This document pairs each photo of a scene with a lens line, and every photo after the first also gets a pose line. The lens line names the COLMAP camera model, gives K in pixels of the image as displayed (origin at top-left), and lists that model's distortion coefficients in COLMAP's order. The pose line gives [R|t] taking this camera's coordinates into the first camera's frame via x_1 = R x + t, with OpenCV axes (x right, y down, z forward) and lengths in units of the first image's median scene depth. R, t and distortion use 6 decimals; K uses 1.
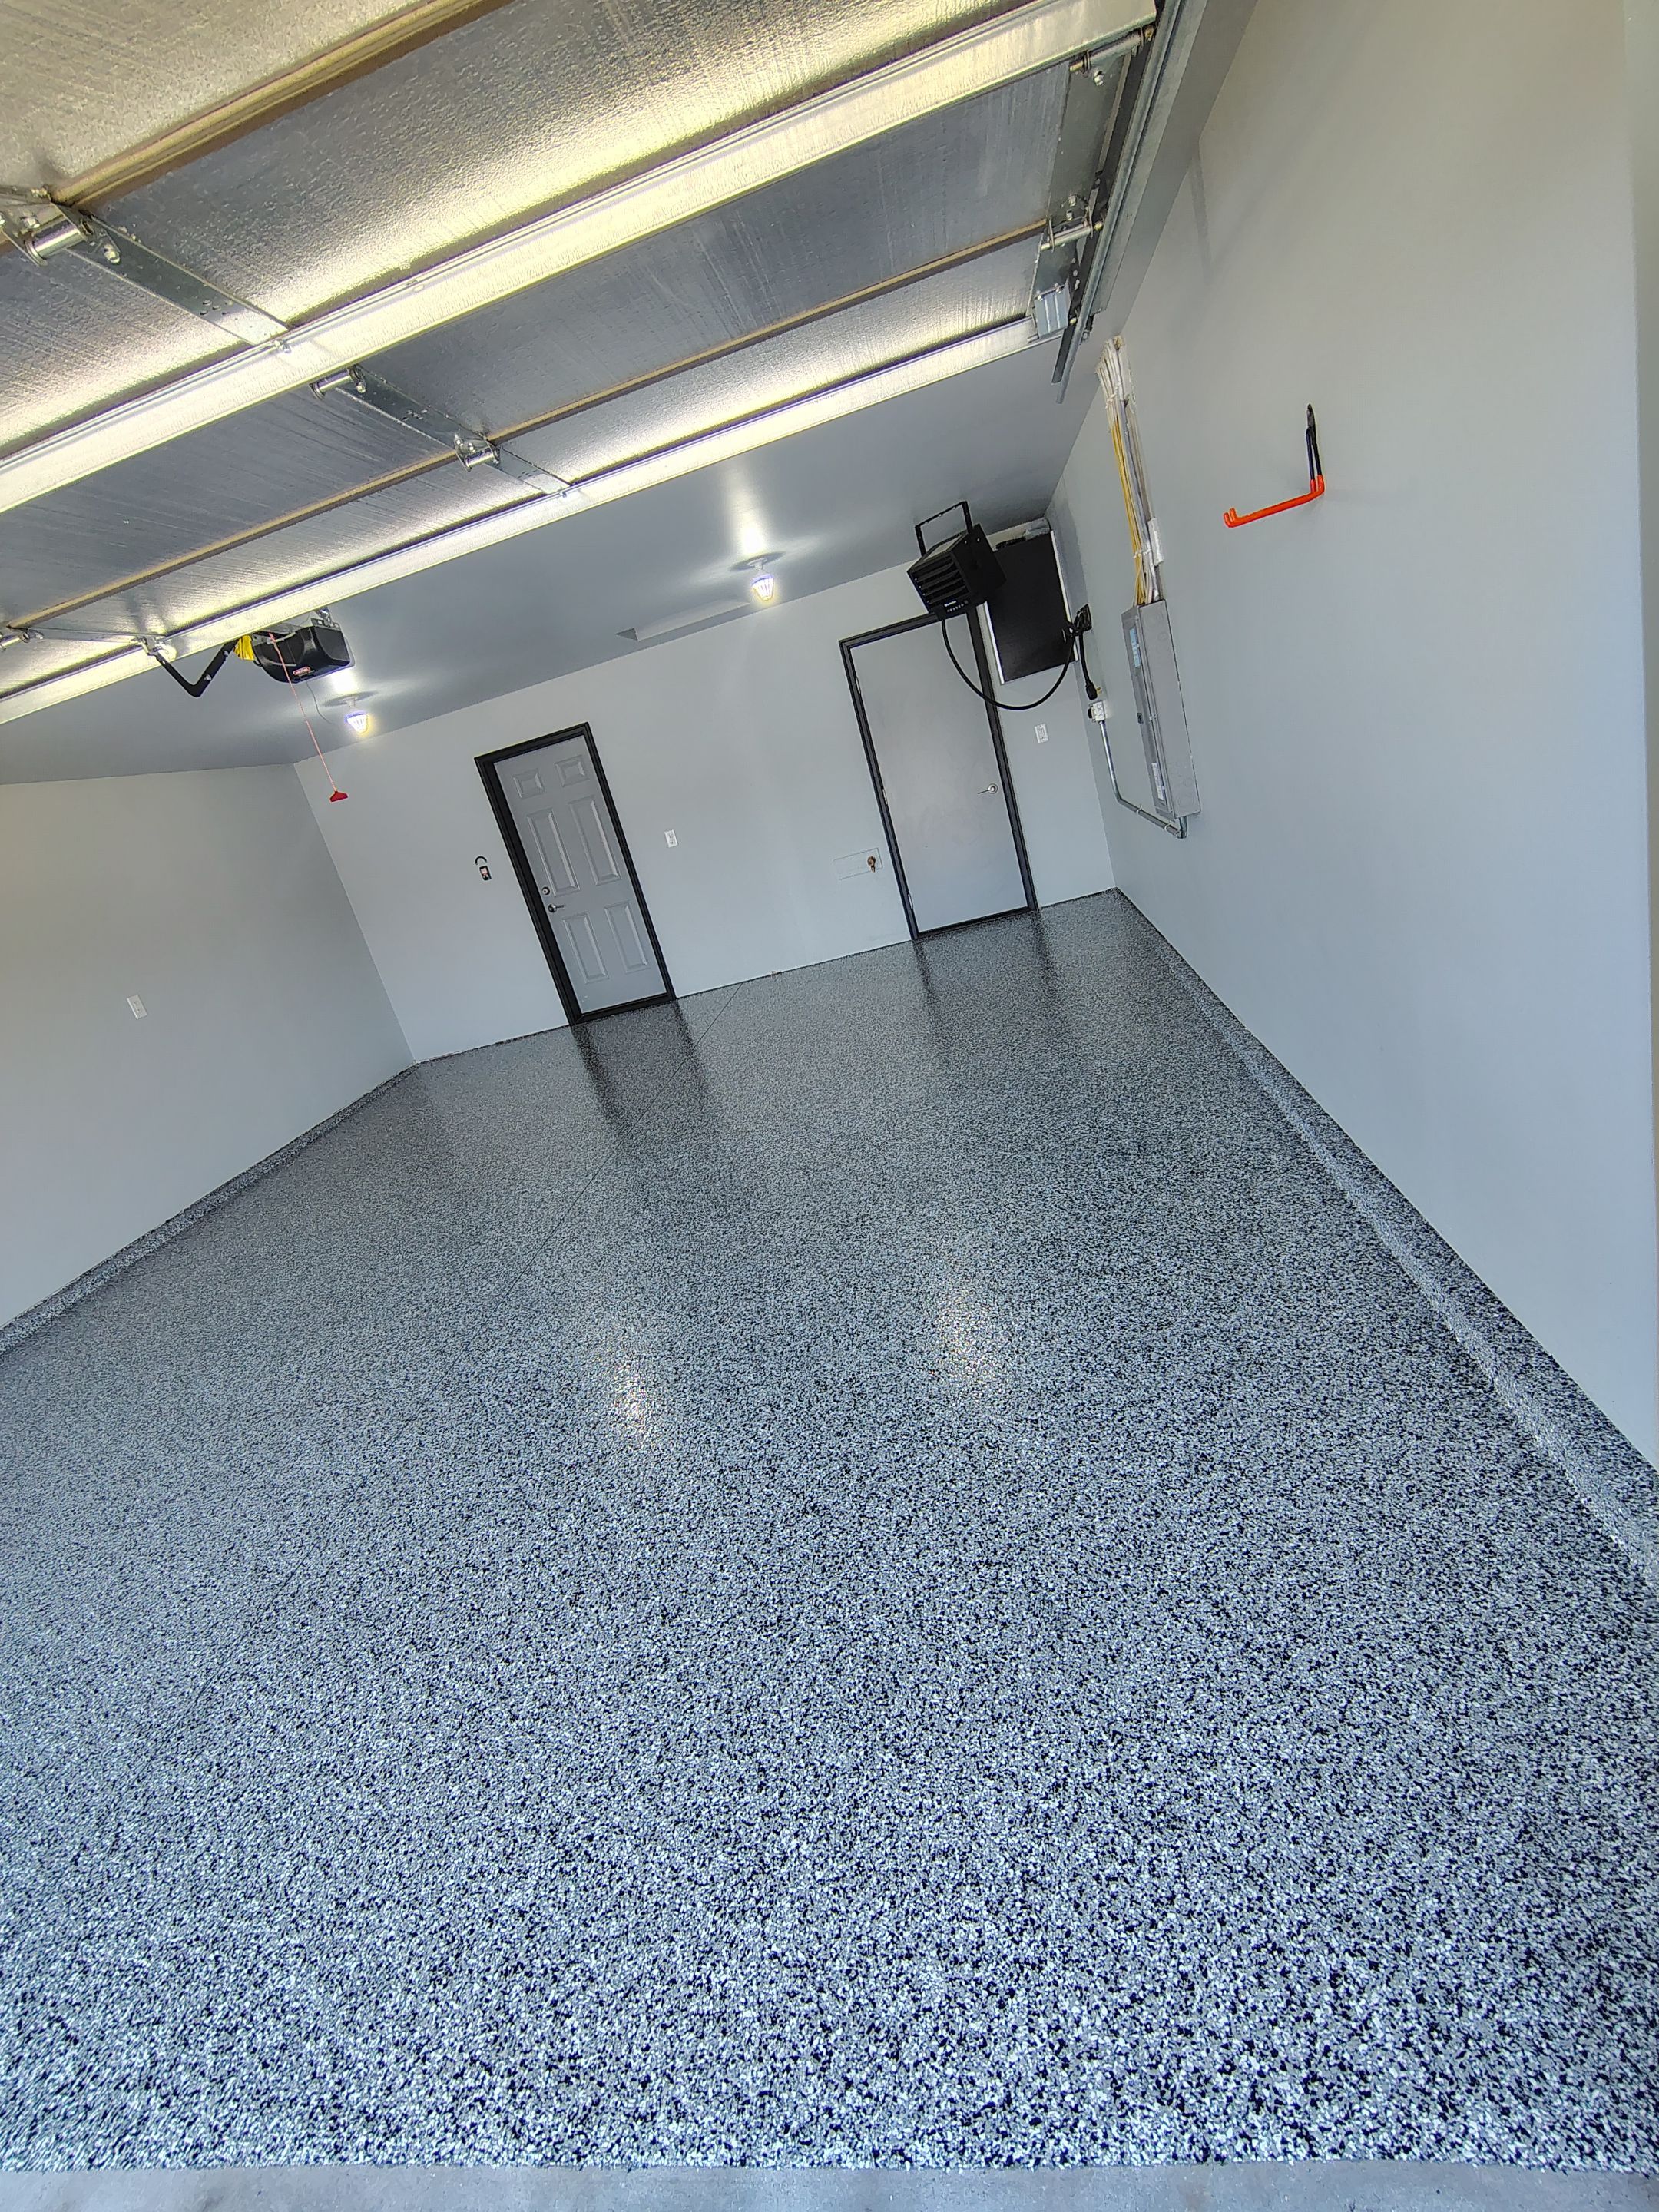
lens RADIAL K [[1026.3, 0, 829.5], [0, 1026.3, 1106.0], [0, 0, 1]] dist [-0.014314, 0.005495]
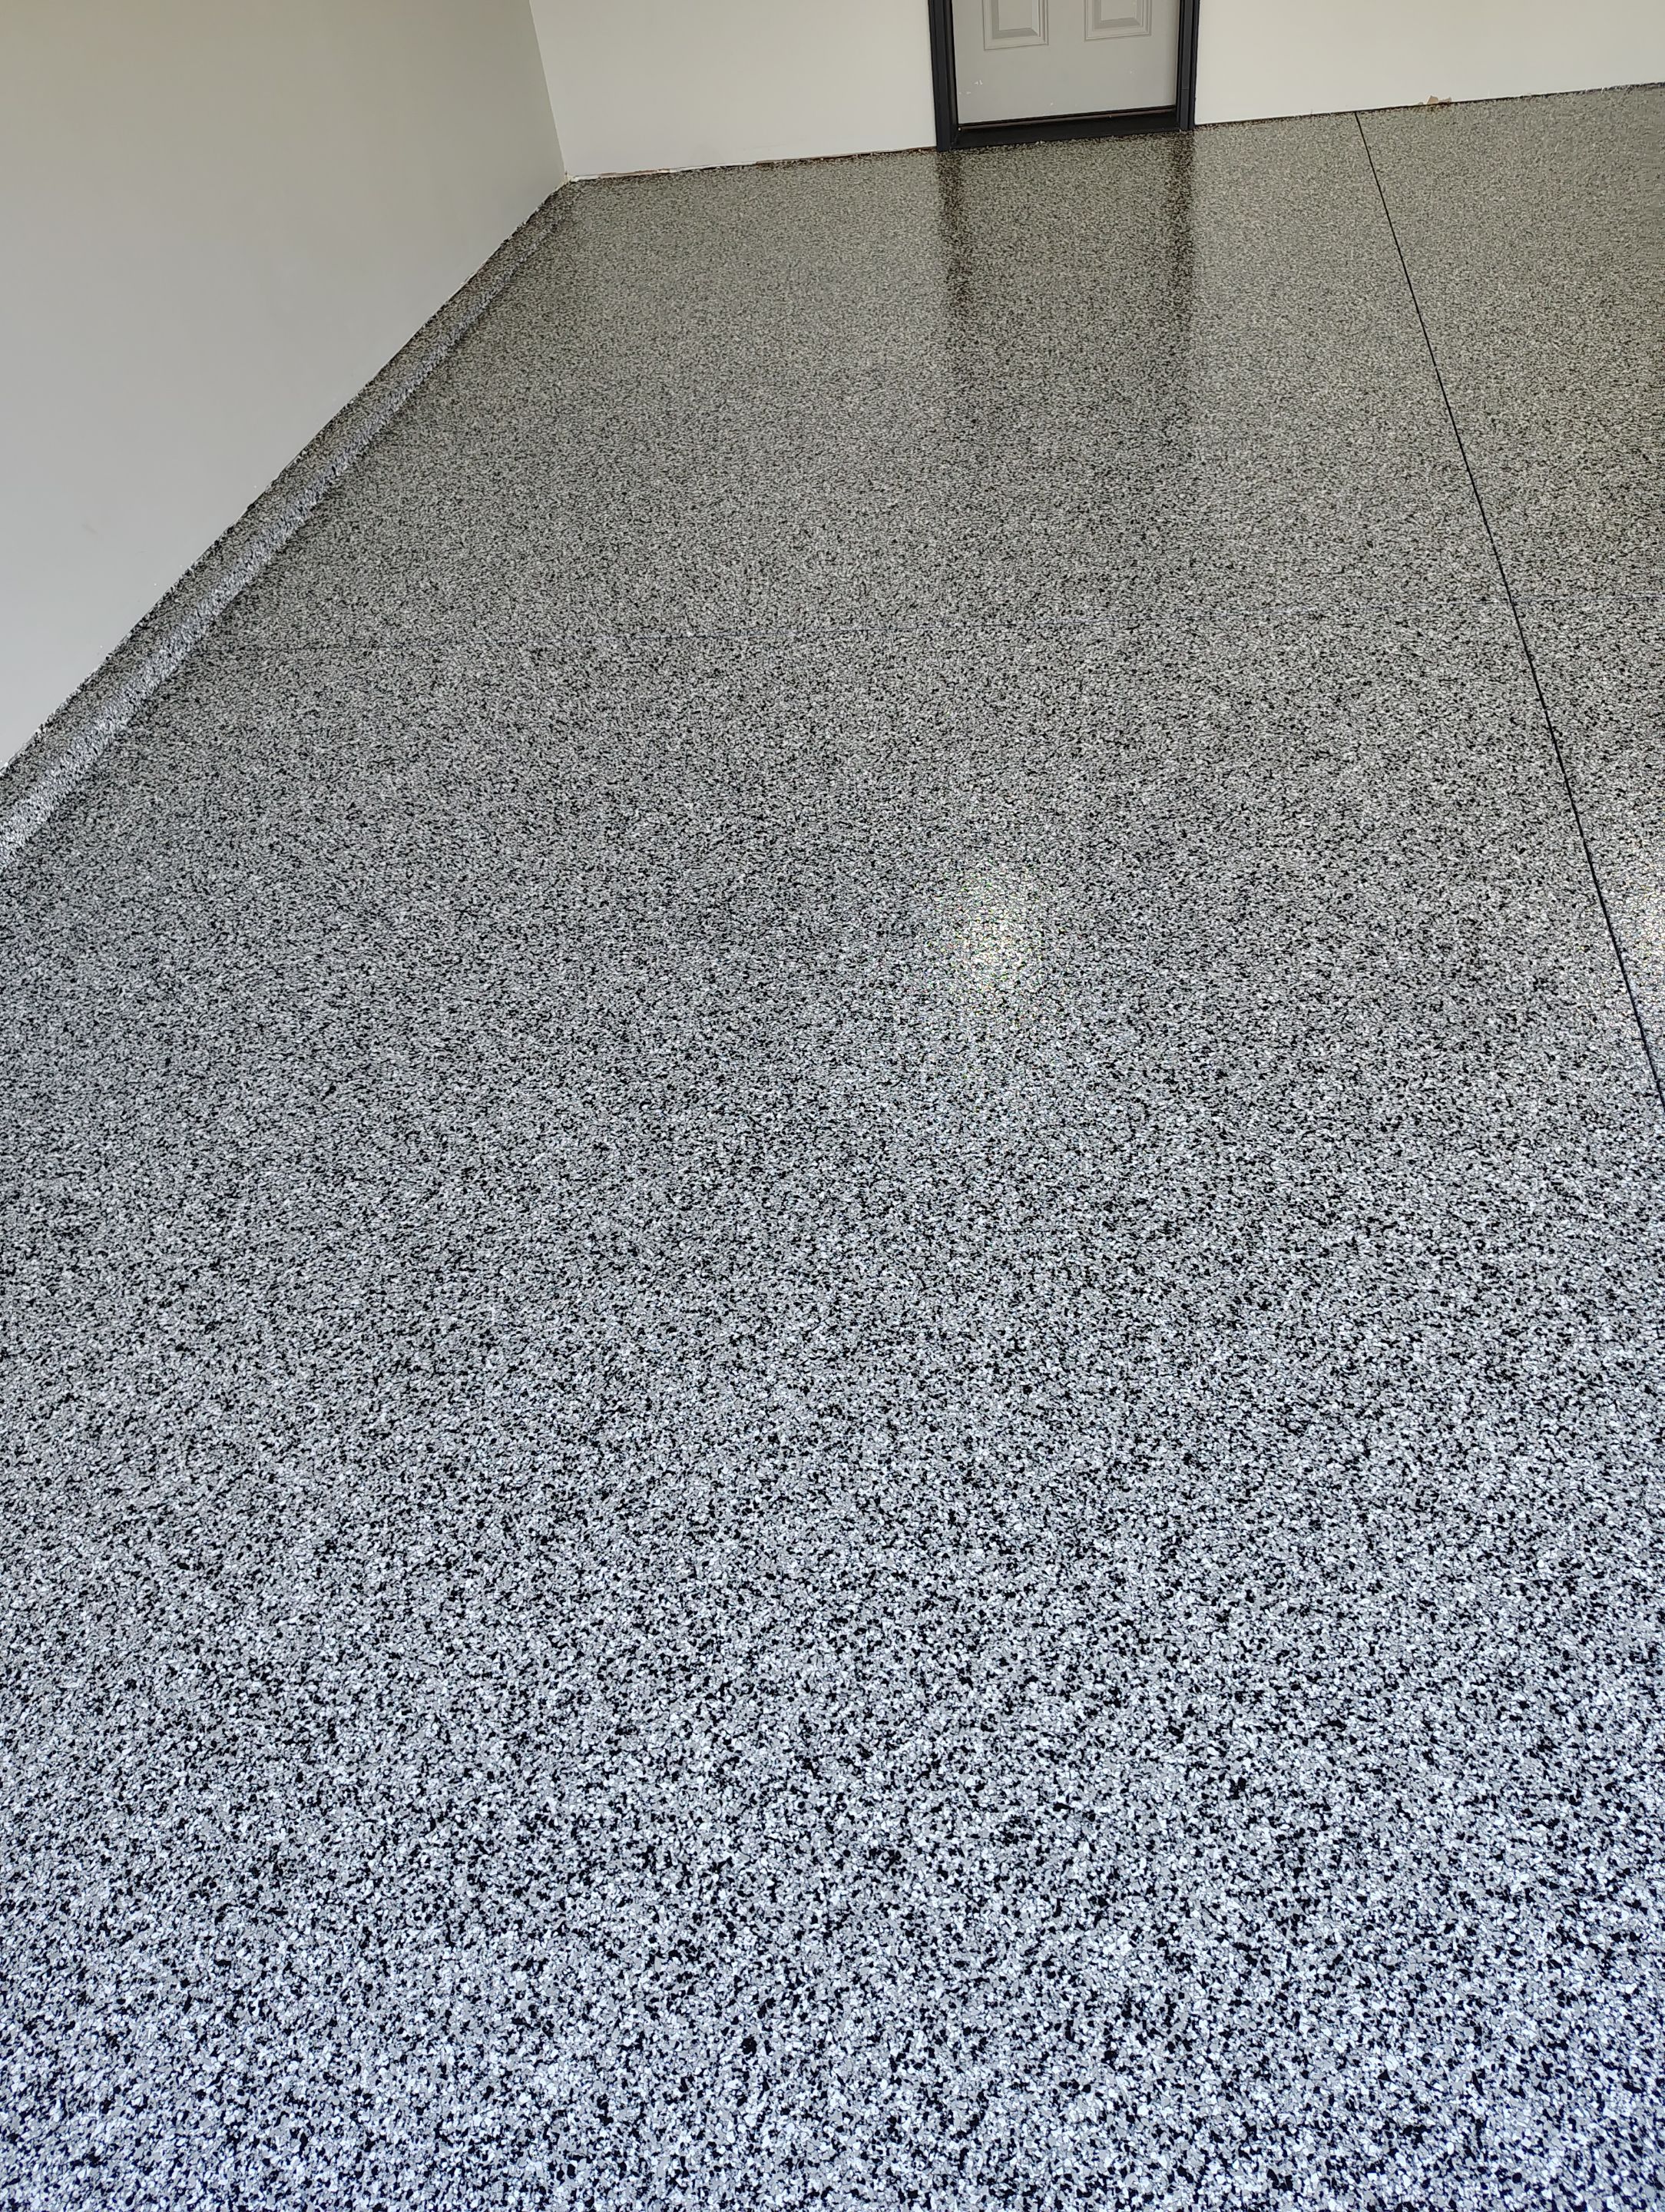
lens RADIAL K [[1541.8, 0, 844.4], [0, 1541.8, 1096.2], [0, 0, 1]] dist [0.041189, -0.049638]
pose [[0.987213, 0.134546, 0.085489, -1.657127], [-0.158186, 0.893151, 0.421021, 0.073387], [-0.019708, -0.429161, 0.903013, 1.111478]]
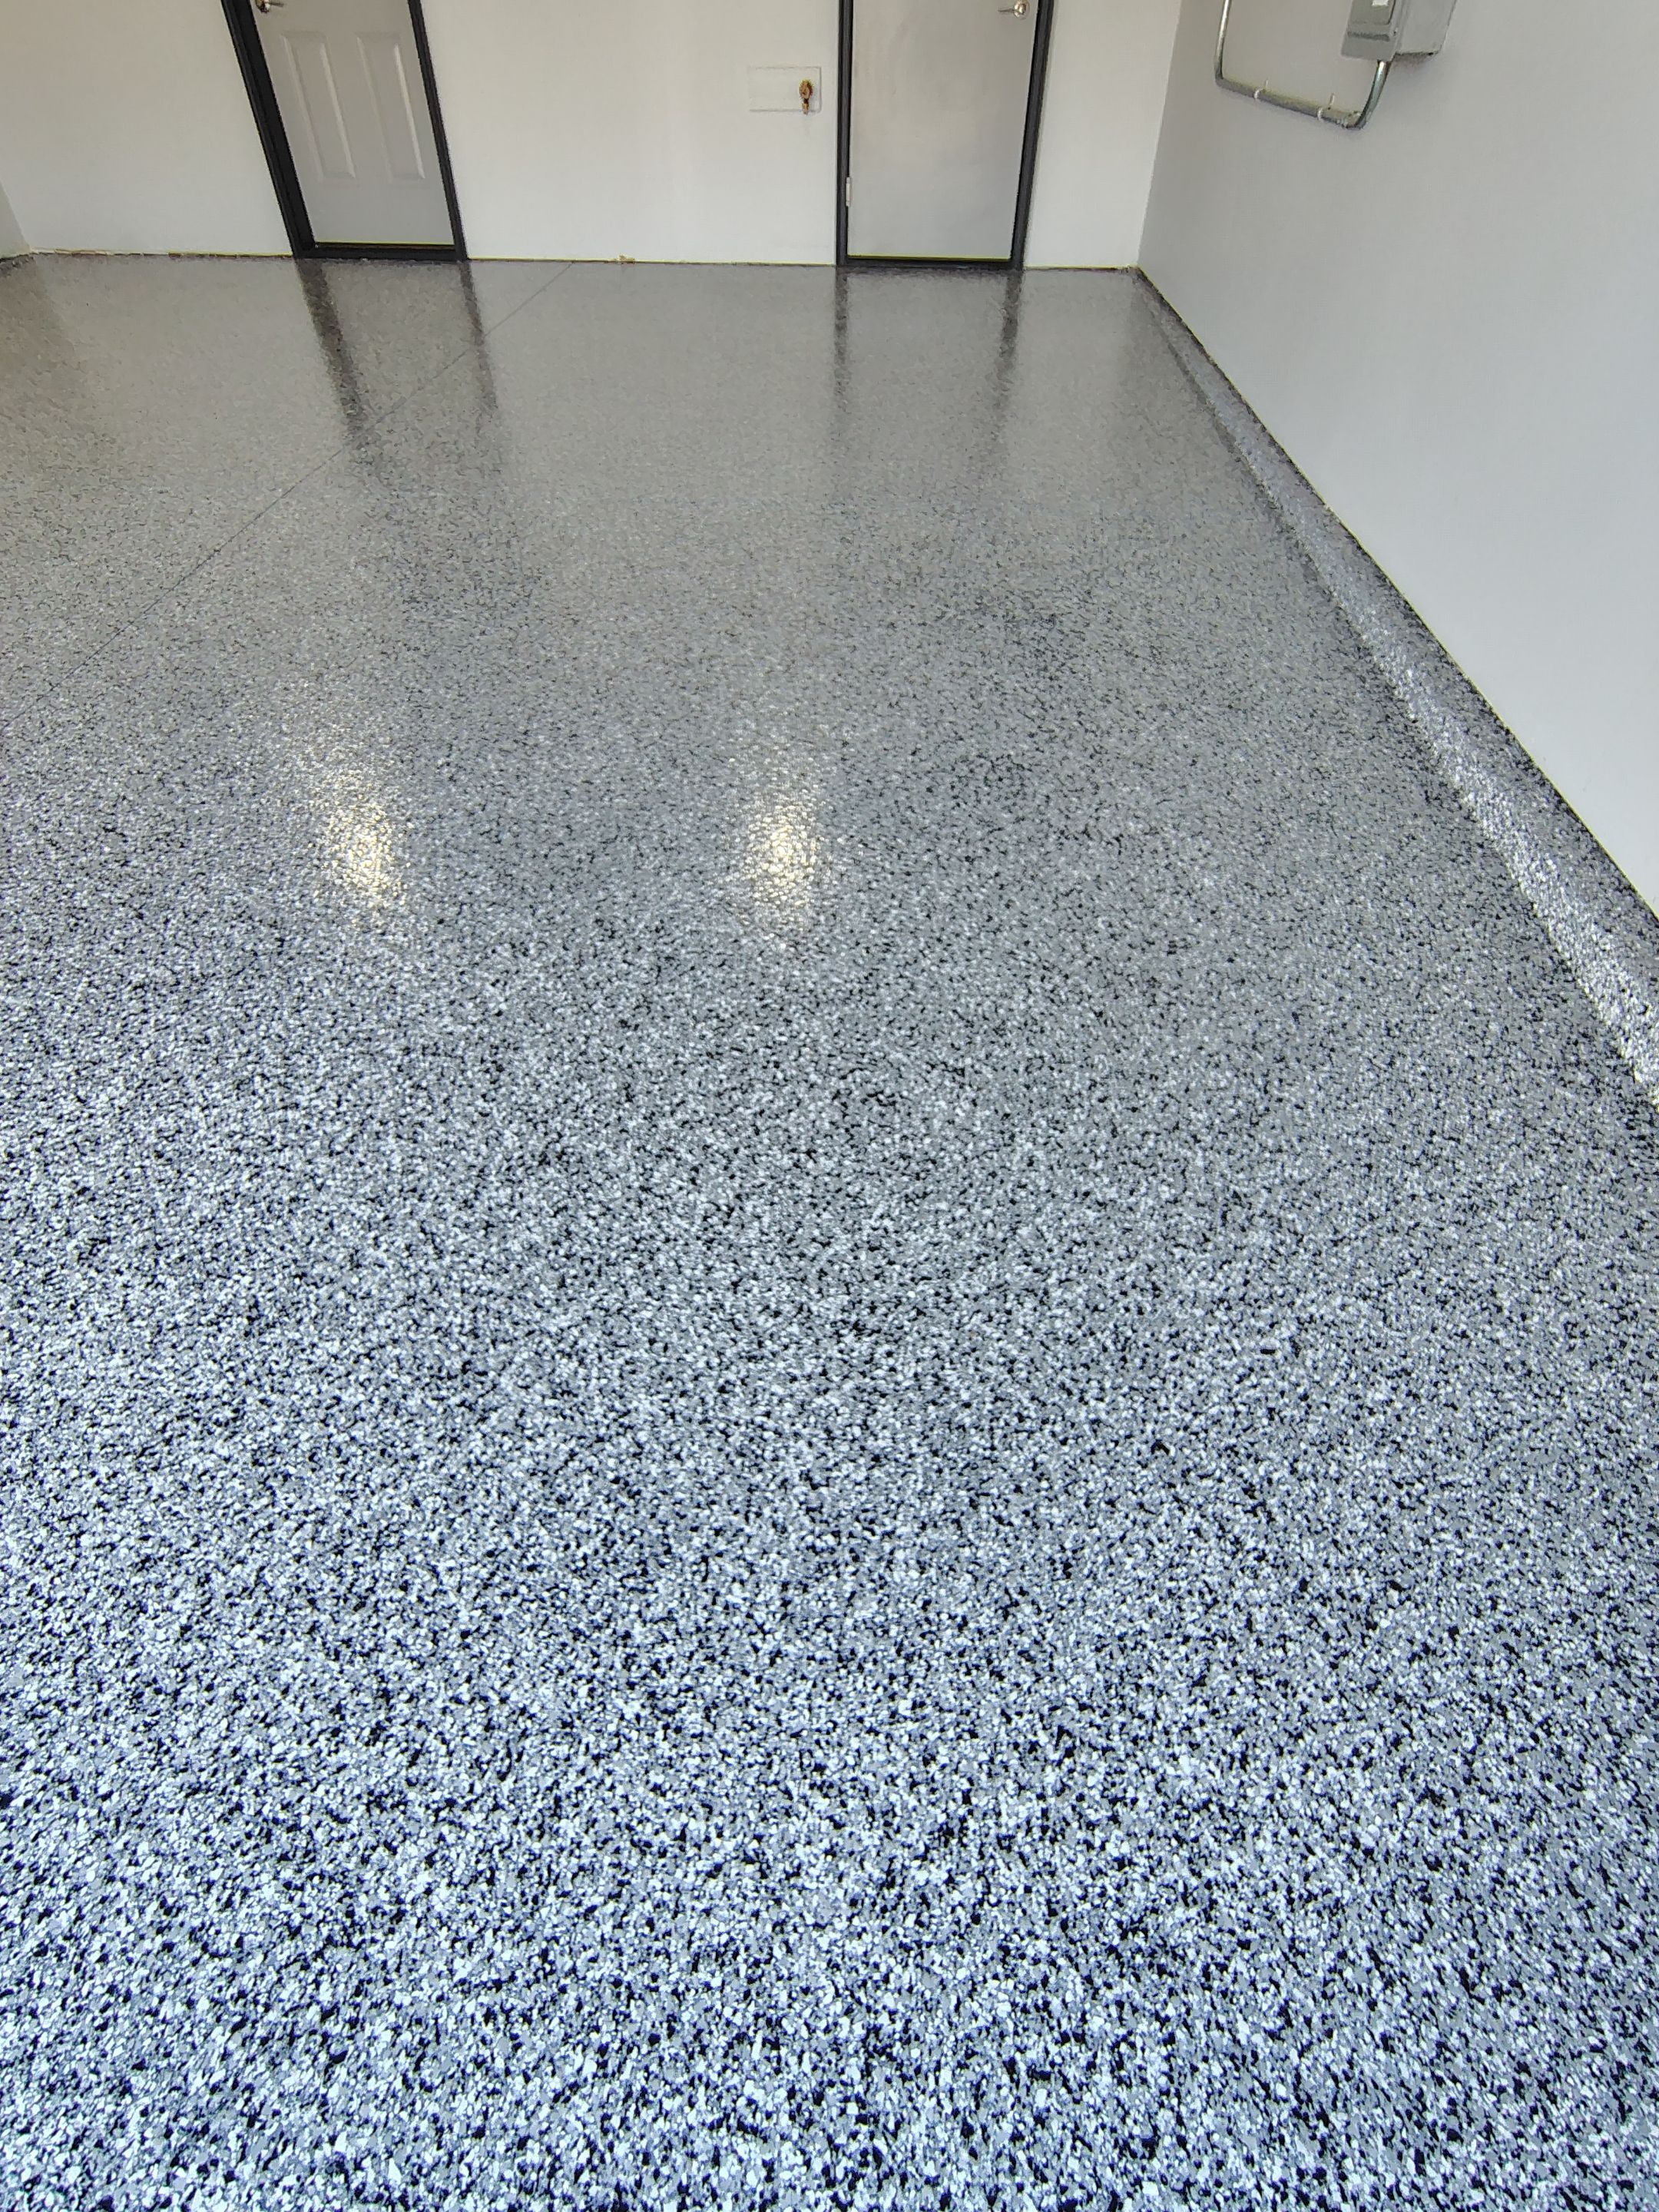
lens RADIAL K [[1039.7, 0, 826.4], [0, 1039.7, 1101.3], [0, 0, 1]] dist [-0.016535, 0.009521]
pose [[0.962013, 0.145037, 0.231289, -0.017153], [-0.235780, 0.868465, 0.436091, 0.121327], [-0.137617, -0.474059, 0.869672, 0.746830]]
